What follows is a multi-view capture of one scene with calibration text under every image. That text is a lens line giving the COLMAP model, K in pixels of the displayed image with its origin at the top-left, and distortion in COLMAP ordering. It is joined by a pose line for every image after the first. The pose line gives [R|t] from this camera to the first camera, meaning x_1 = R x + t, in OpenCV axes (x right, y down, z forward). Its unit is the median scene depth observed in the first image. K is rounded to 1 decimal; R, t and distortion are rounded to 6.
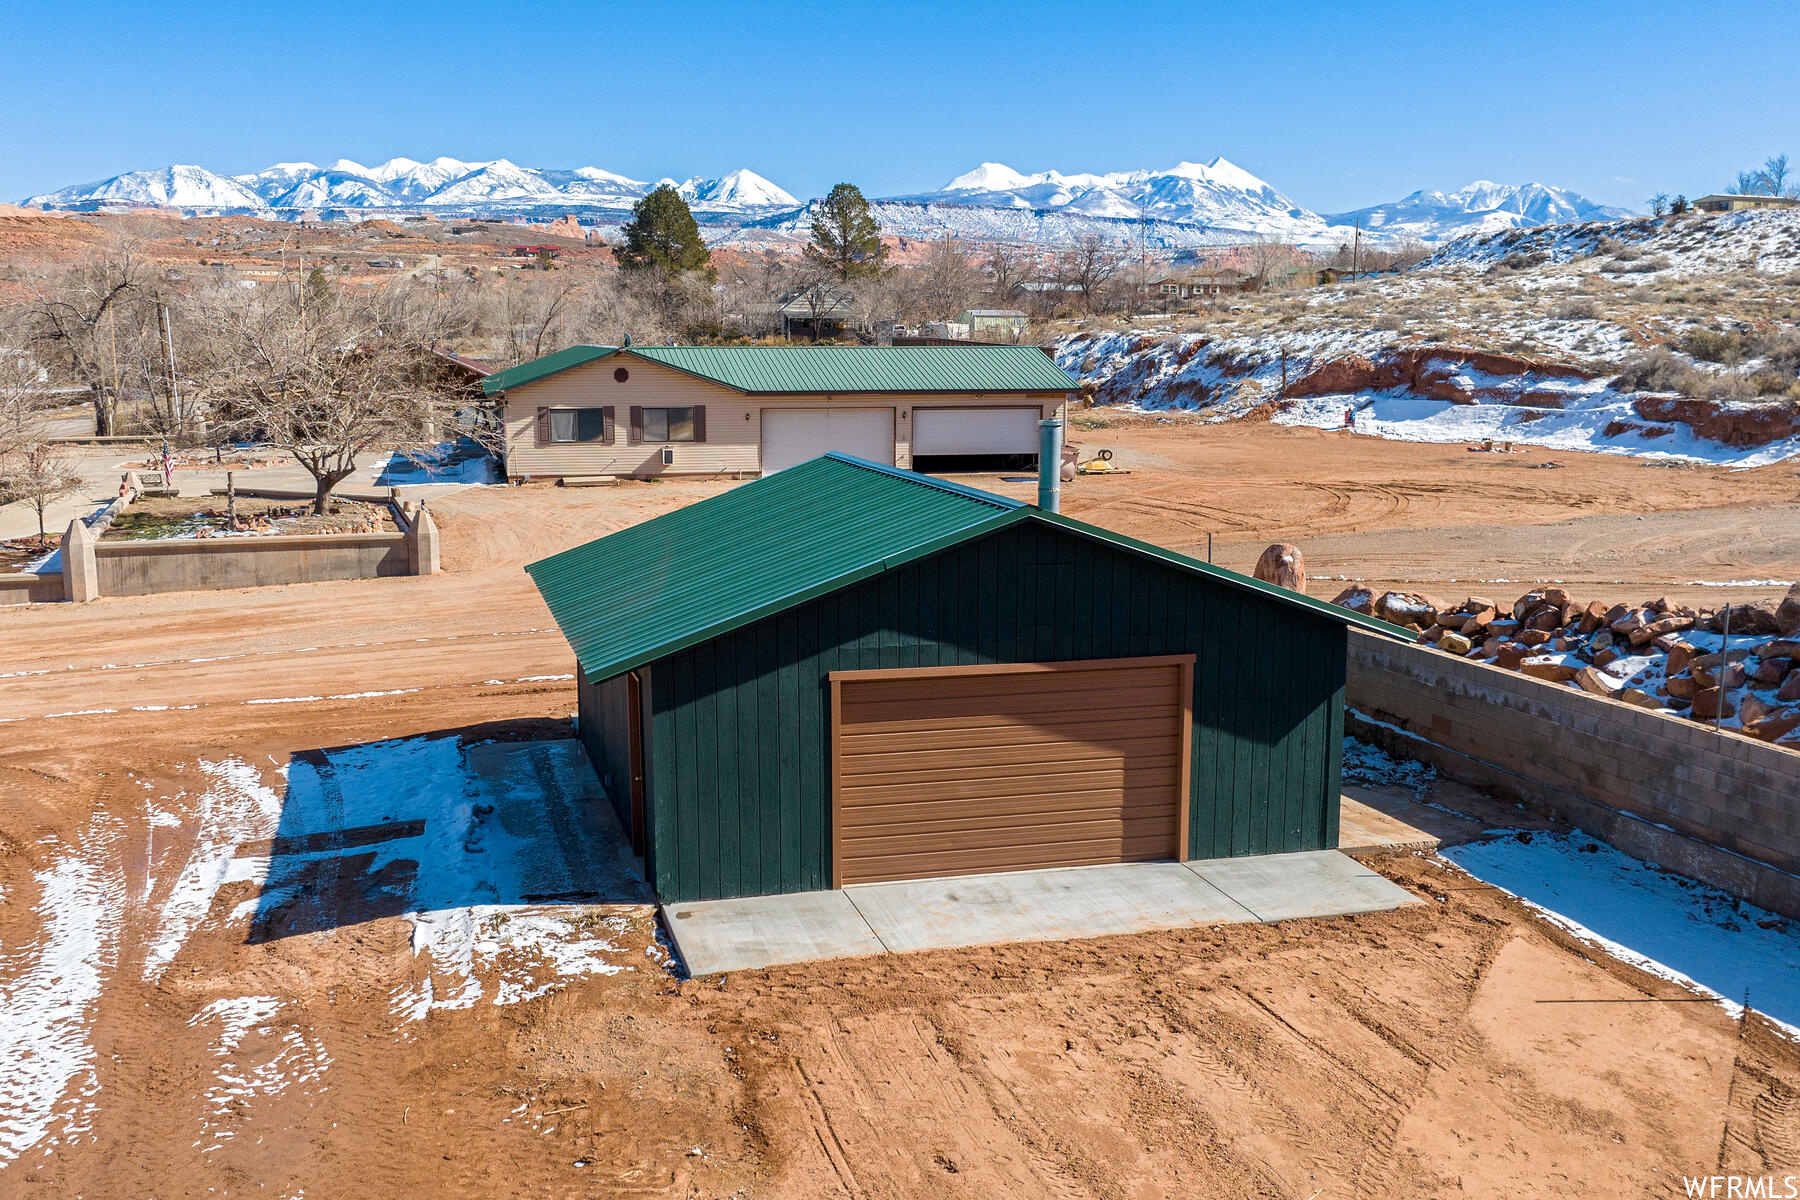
lens RADIAL K [[1746.0, 0, 900.0], [0, 1746.0, 600.0], [0, 0, 1]] dist [0.019966, -0.169140]
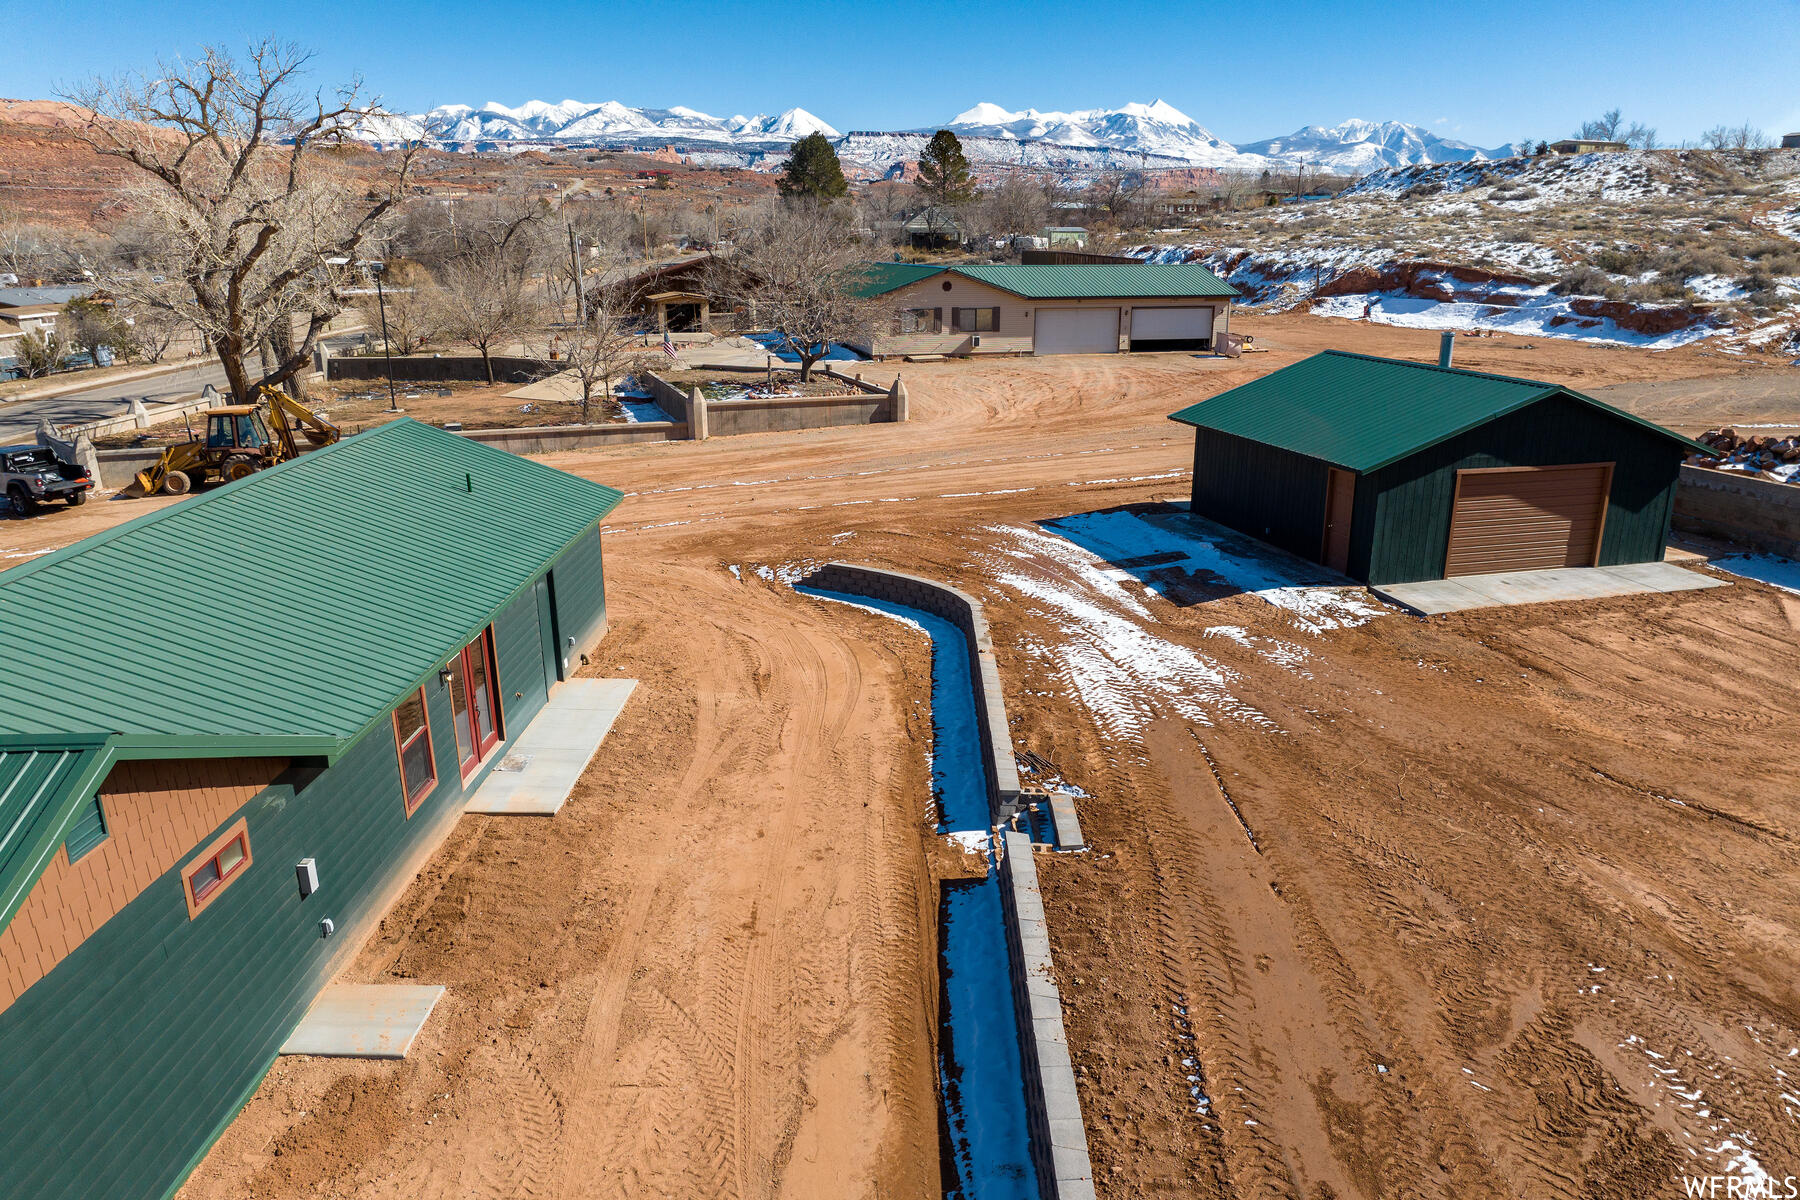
lens RADIAL K [[1310.5, 0, 901.6], [0, 1310.5, 641.9], [0, 0, 1]] dist [-0.041813, 0.003057]
pose [[0.999691, -0.009092, 0.023143, -0.133358], [0.005456, 0.988273, 0.152600, 0.000933], [-0.024260, -0.152427, 0.988017, -0.090456]]
